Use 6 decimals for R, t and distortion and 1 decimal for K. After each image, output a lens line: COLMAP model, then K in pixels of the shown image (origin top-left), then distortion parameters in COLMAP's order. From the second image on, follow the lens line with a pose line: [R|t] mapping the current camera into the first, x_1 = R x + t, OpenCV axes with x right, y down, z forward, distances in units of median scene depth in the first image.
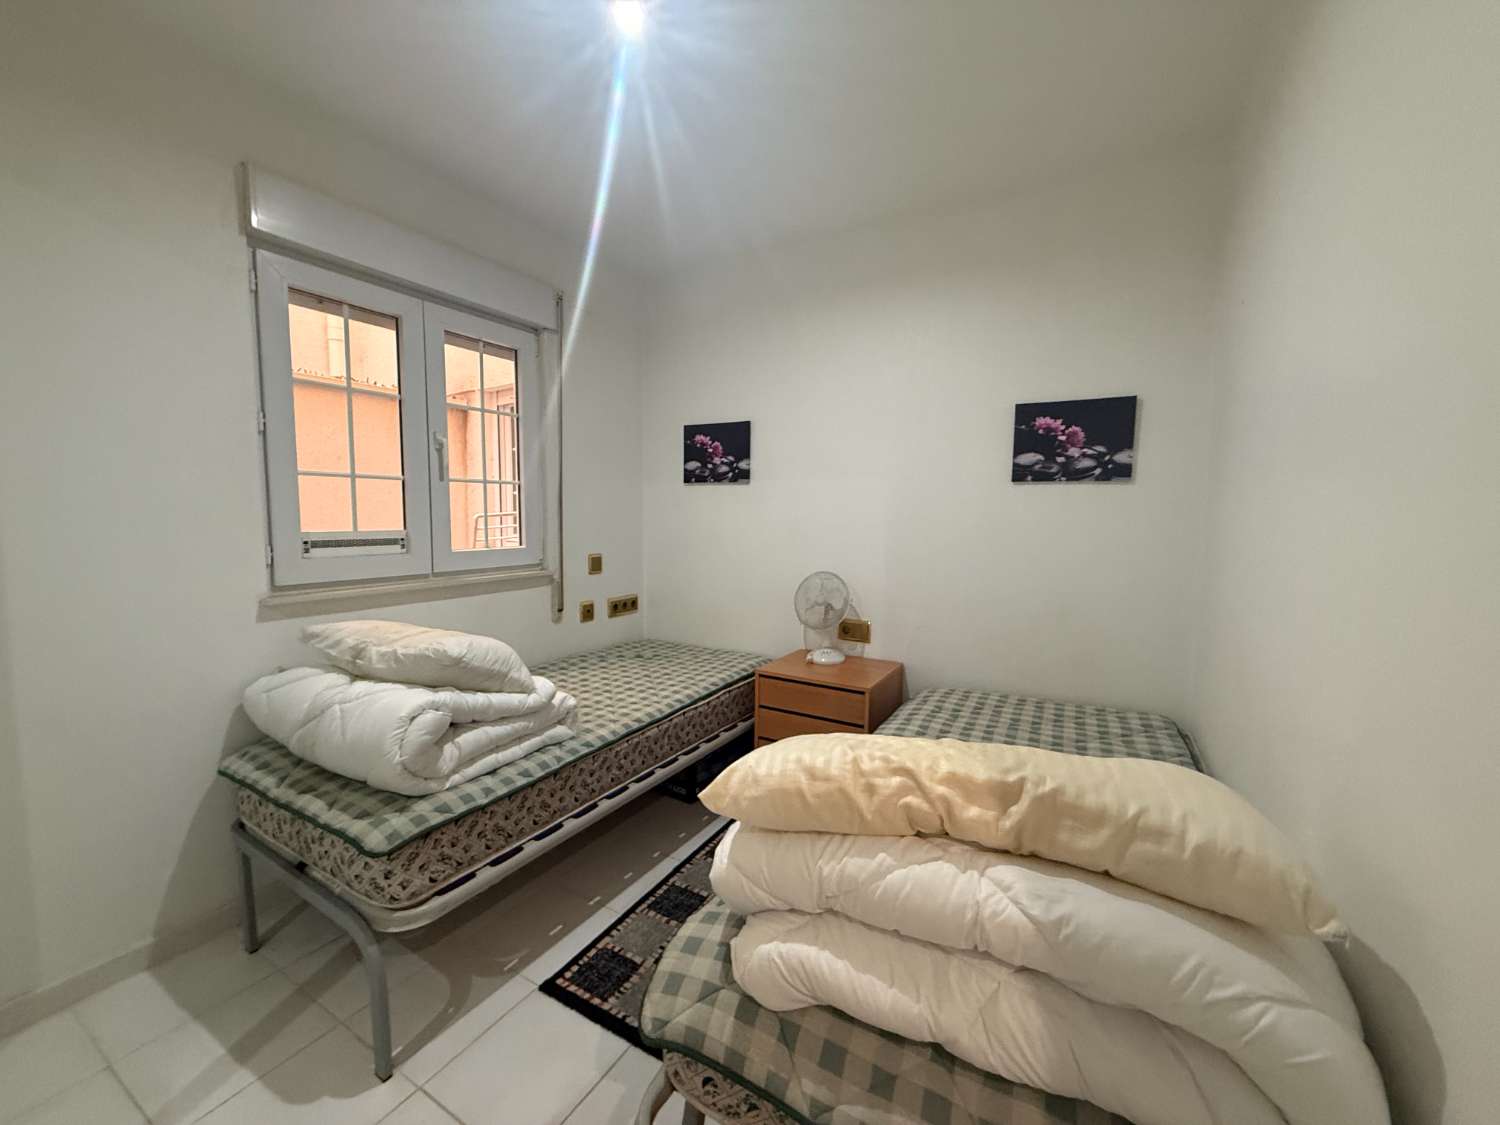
lens RADIAL K [[596.1, 0, 746.0], [0, 596.1, 562.9], [0, 0, 1]] dist [0.000676, -0.000622]
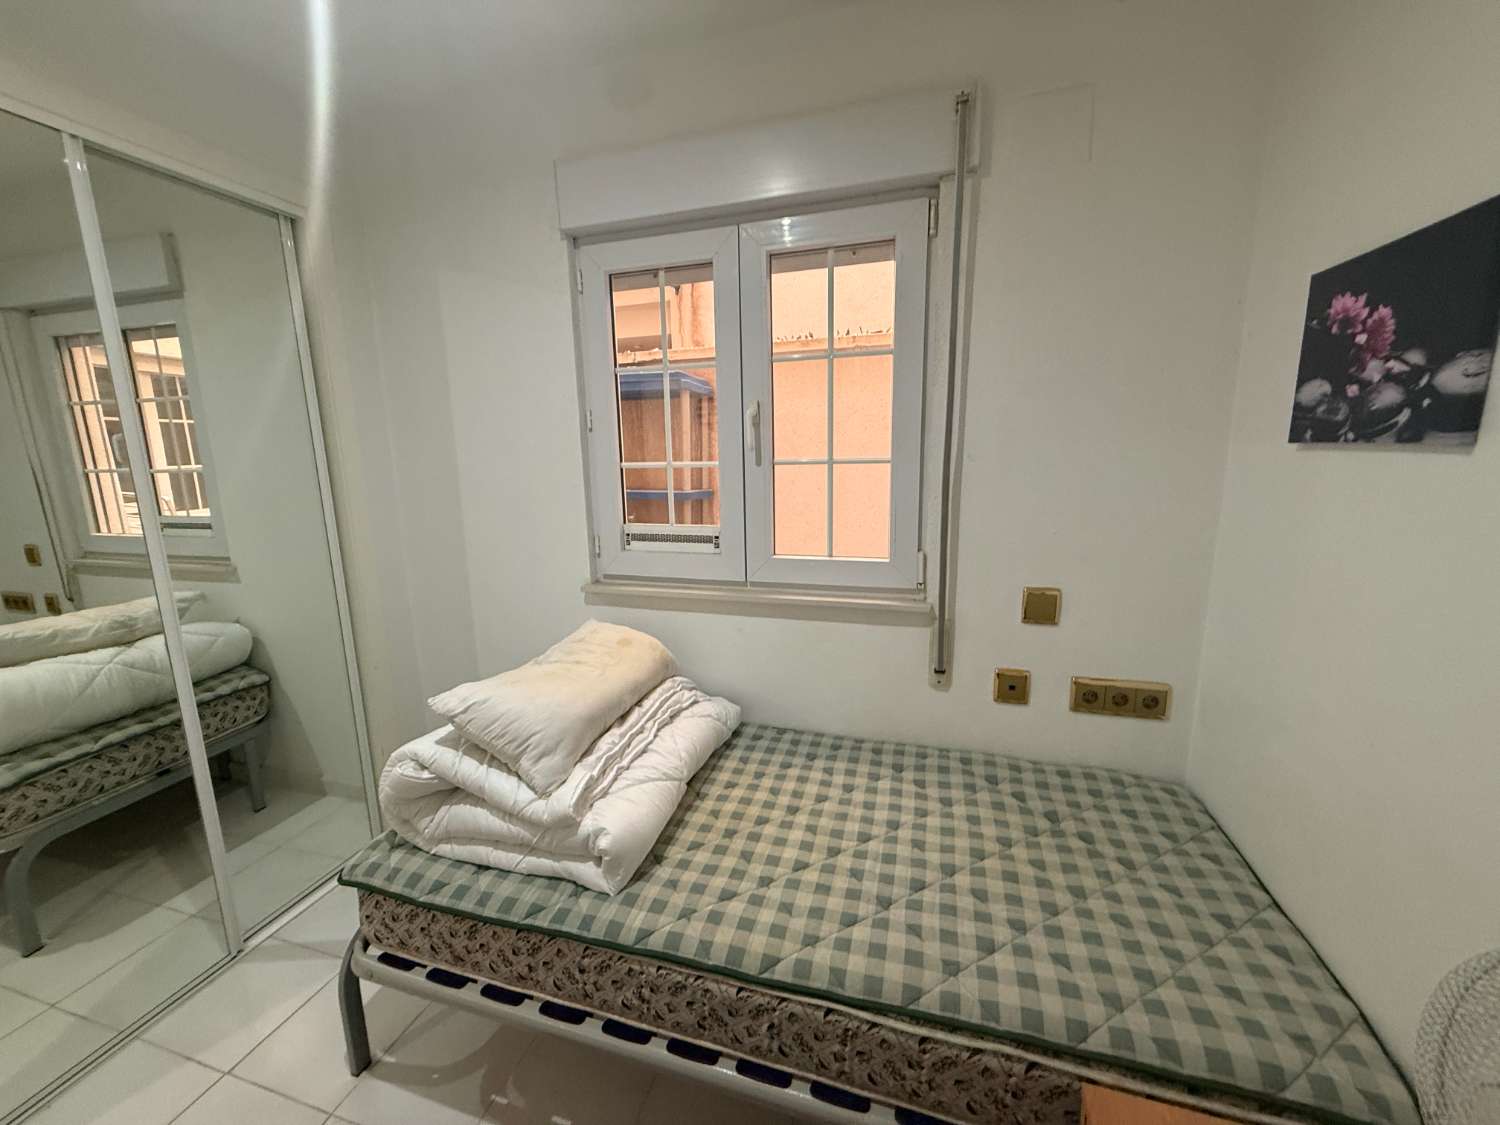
lens RADIAL K [[596.1, 0, 746.0], [0, 596.1, 562.9], [0, 0, 1]] dist [0.000676, -0.000622]
pose [[0.235083, 0.167023, -0.957517, 0.233183], [-0.061914, 0.985698, 0.156738, -0.129670], [0.970001, 0.022437, 0.242062, 0.780388]]
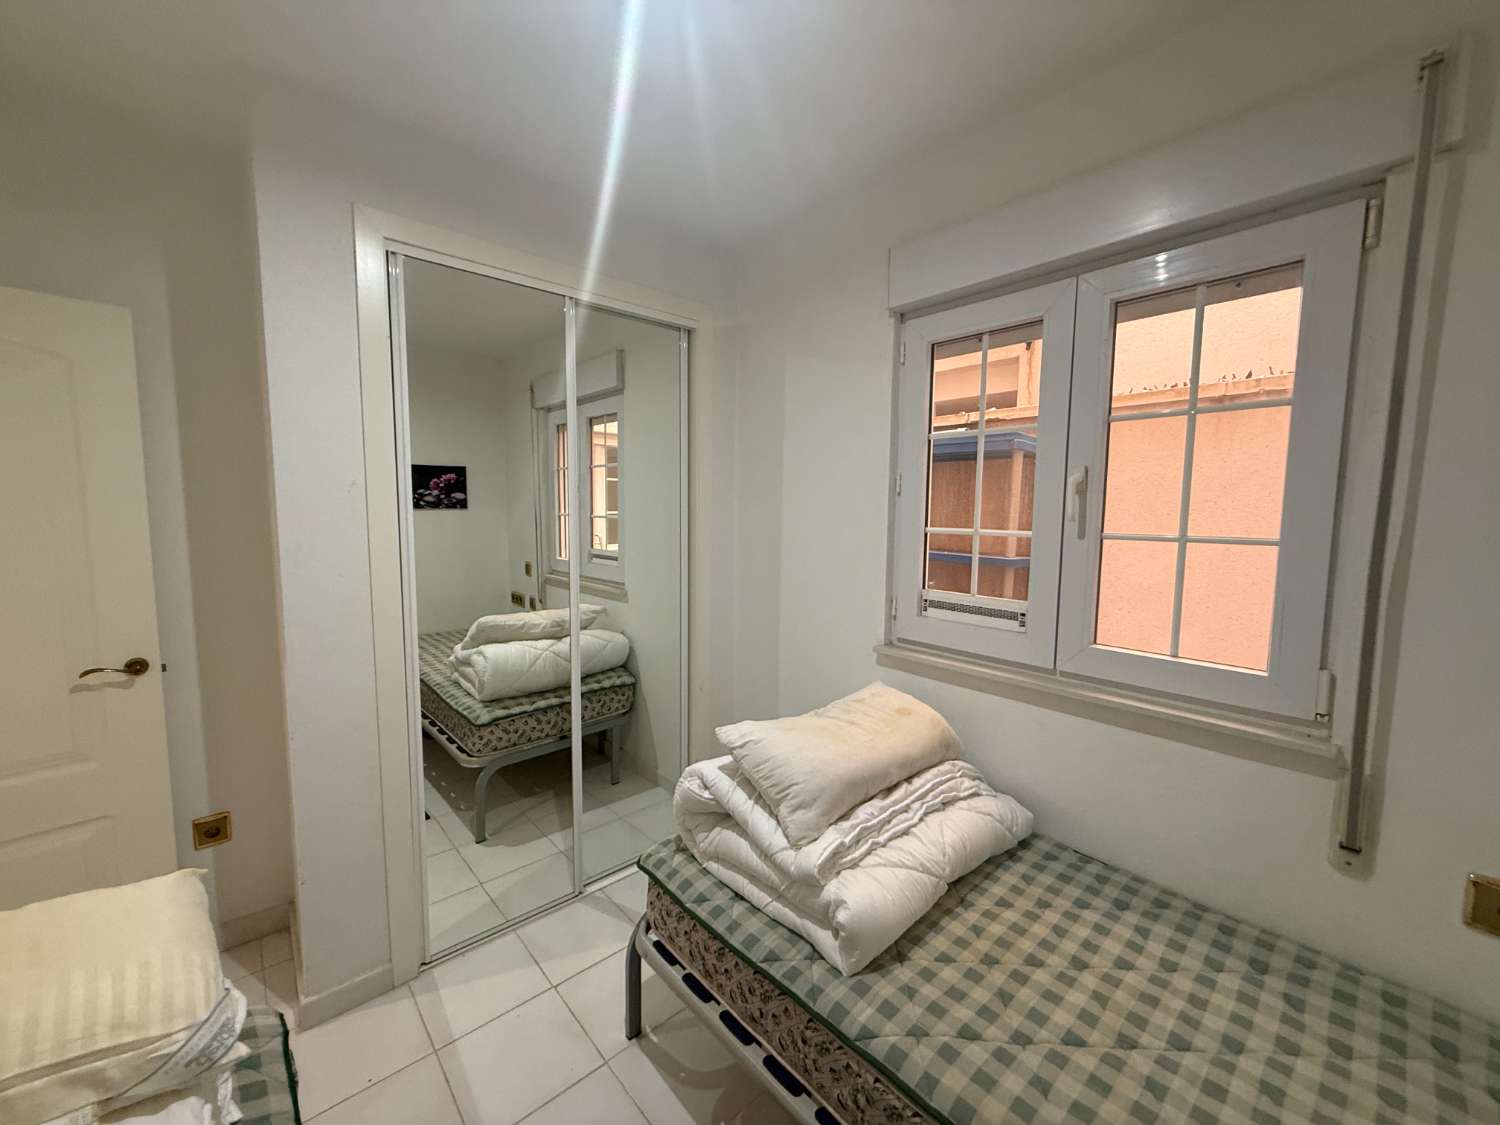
lens RADIAL K [[595.5, 0, 748.1], [0, 595.5, 563.6], [0, 0, 1]] dist [-0.000340, 0.000780]
pose [[-0.307794, 0.077807, -0.948266, 0.228881], [-0.094897, 0.989170, 0.111965, -0.145092], [0.946709, 0.124450, -0.297077, 0.826495]]
